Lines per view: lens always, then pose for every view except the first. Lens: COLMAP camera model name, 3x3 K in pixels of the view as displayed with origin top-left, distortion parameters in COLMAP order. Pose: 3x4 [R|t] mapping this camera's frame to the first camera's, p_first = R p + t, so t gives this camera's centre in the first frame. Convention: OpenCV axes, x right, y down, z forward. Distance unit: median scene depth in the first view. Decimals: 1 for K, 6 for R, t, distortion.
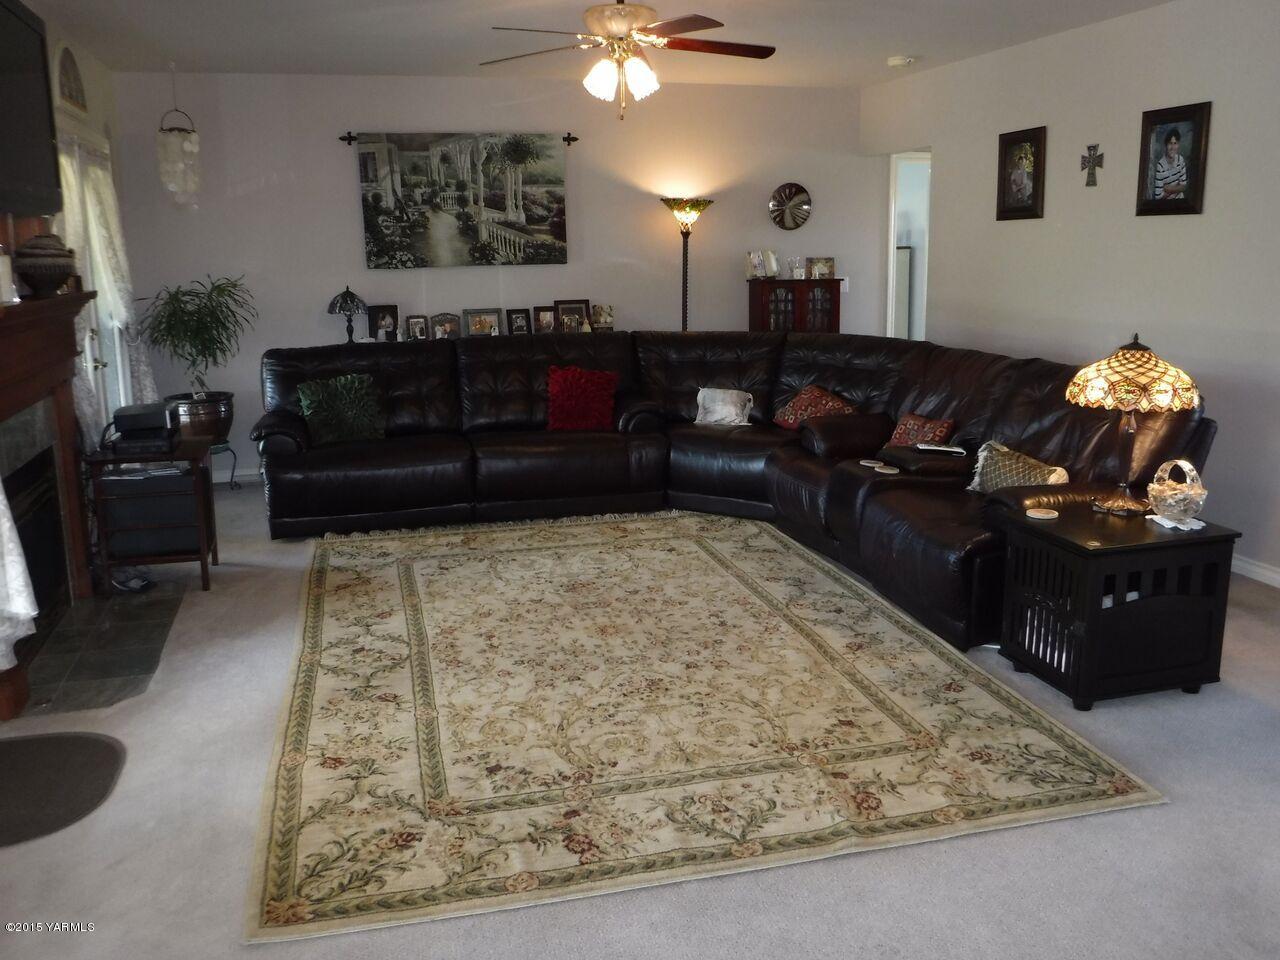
lens RADIAL K [[1073.3, 0, 632.0], [0, 1073.3, 458.2], [0, 0, 1]] dist [-0.080604, 0.046544]
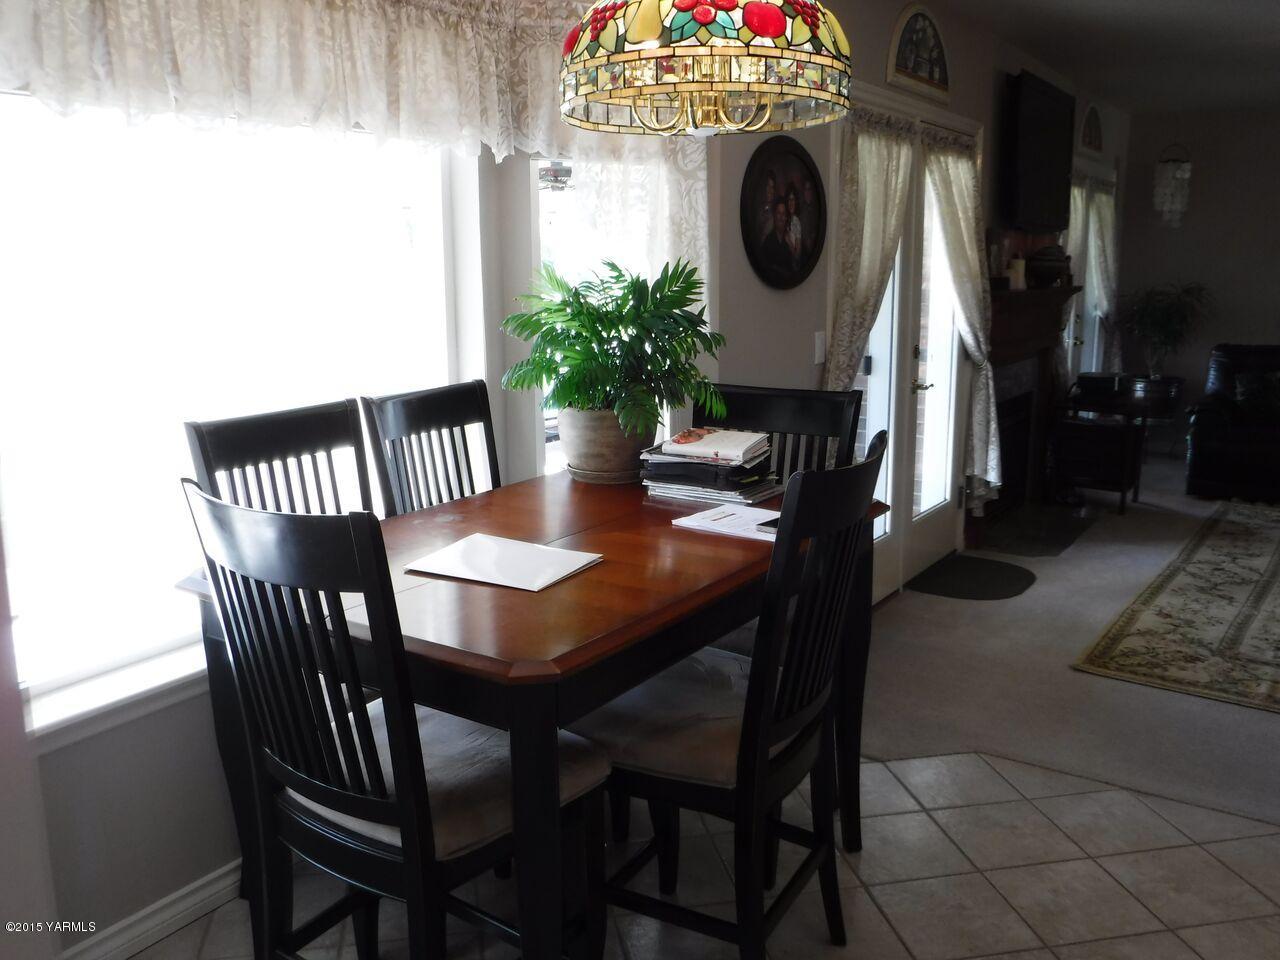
lens RADIAL K [[1083.3, 0, 636.3], [0, 1083.3, 459.9], [0, 0, 1]] dist [-0.063756, 0.048645]
pose [[0.634820, 0.157759, -0.756383, 0.158925], [-0.159706, 0.984585, 0.071317, 0.042515], [0.755975, 0.075526, 0.650229, -0.246590]]
